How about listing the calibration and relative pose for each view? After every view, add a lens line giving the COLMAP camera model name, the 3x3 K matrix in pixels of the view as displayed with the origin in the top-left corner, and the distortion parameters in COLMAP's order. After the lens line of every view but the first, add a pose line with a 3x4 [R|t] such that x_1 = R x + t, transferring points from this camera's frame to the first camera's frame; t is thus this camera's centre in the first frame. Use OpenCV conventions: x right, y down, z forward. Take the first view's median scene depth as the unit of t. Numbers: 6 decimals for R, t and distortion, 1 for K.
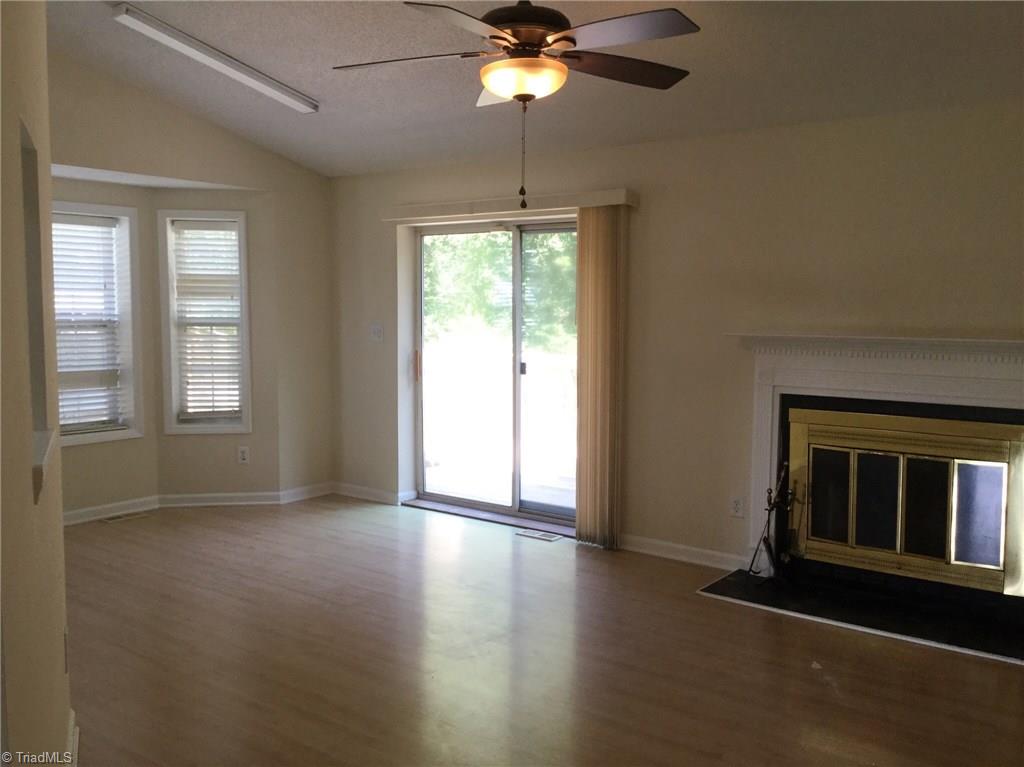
lens RADIAL K [[931.9, 0, 519.1], [0, 931.9, 382.7], [0, 0, 1]] dist [0.126193, -0.230737]
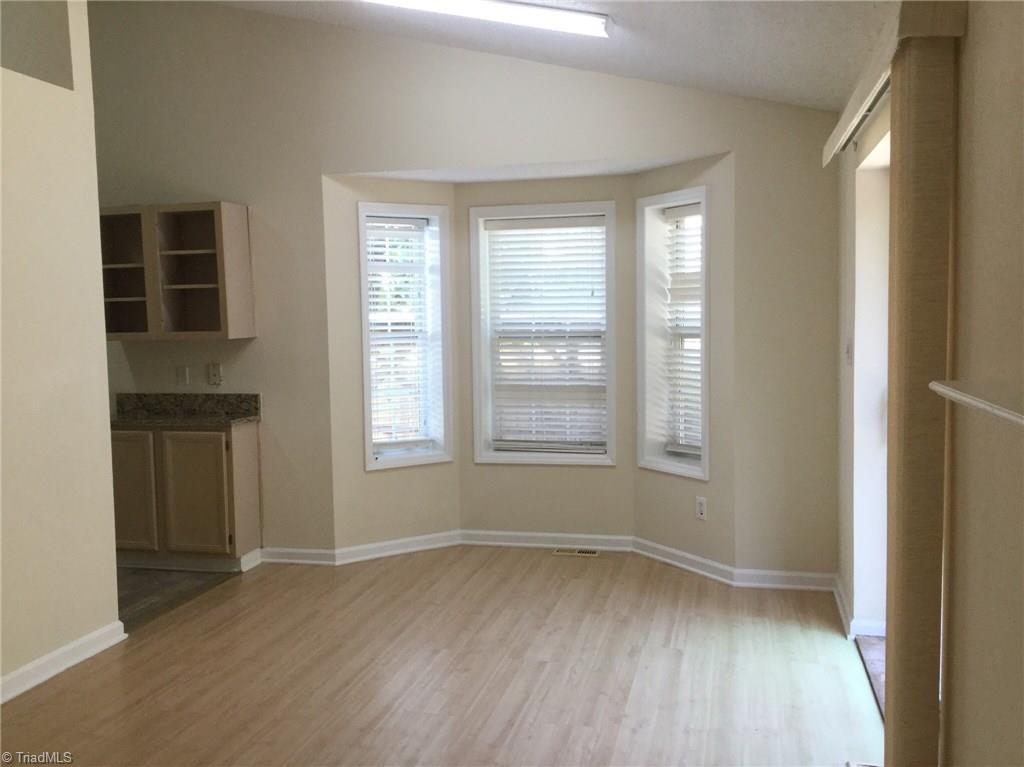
lens RADIAL K [[931.9, 0, 519.1], [0, 931.9, 382.7], [0, 0, 1]] dist [0.126193, -0.230737]
pose [[0.386040, 0.049673, -0.921144, 0.351455], [-0.064909, 0.997537, 0.026590, -0.035131], [0.920196, 0.049525, 0.388313, 0.586756]]
